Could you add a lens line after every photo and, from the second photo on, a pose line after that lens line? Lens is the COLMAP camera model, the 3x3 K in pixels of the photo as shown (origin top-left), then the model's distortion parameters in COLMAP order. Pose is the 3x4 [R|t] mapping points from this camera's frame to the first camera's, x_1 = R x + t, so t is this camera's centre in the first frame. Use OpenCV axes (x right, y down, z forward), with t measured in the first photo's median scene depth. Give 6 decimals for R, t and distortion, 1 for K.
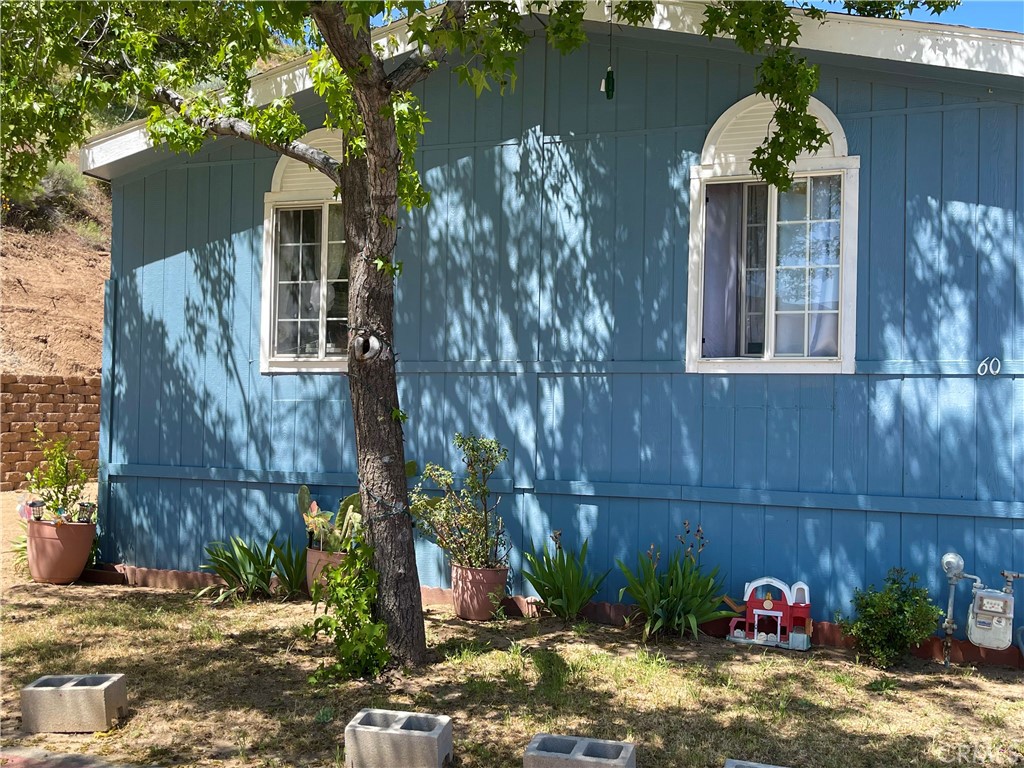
lens RADIAL K [[902.8, 0, 512.0], [0, 902.8, 384.0], [0, 0, 1]] dist [-0.002887, -0.006089]
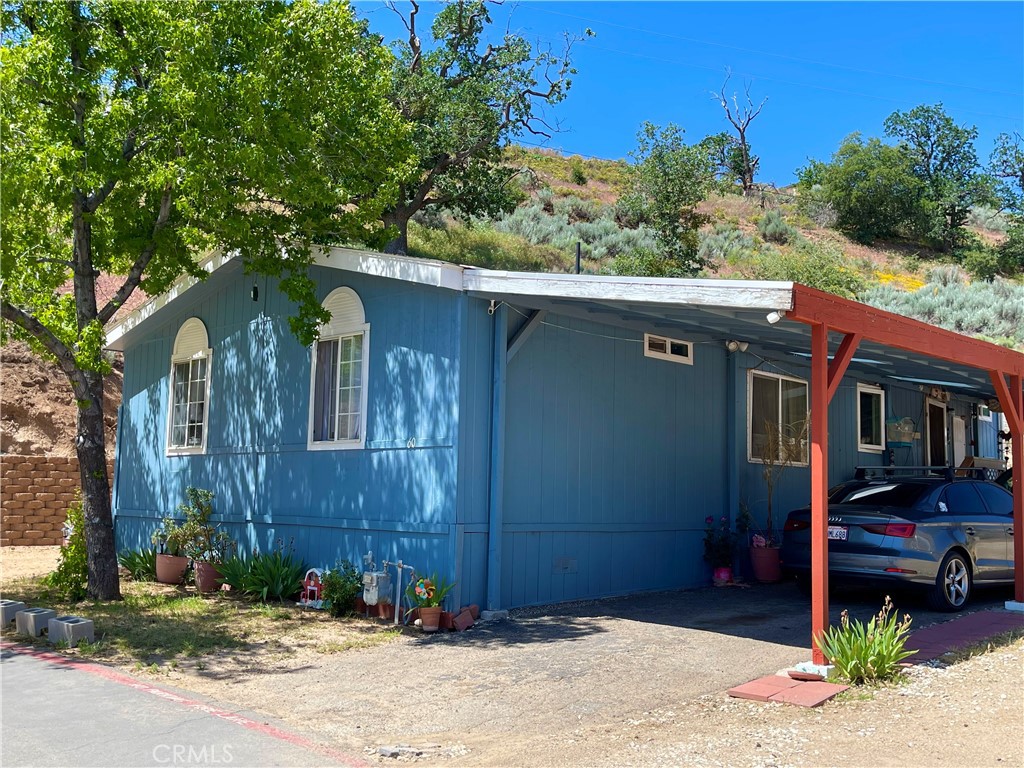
lens RADIAL K [[902.8, 0, 512.0], [0, 902.8, 384.0], [0, 0, 1]] dist [-0.002887, -0.006089]
pose [[0.907482, -0.044370, -0.417741, 1.176292], [-0.018006, 0.989384, -0.144204, 0.101310], [0.419704, 0.138384, 0.897050, -0.347514]]
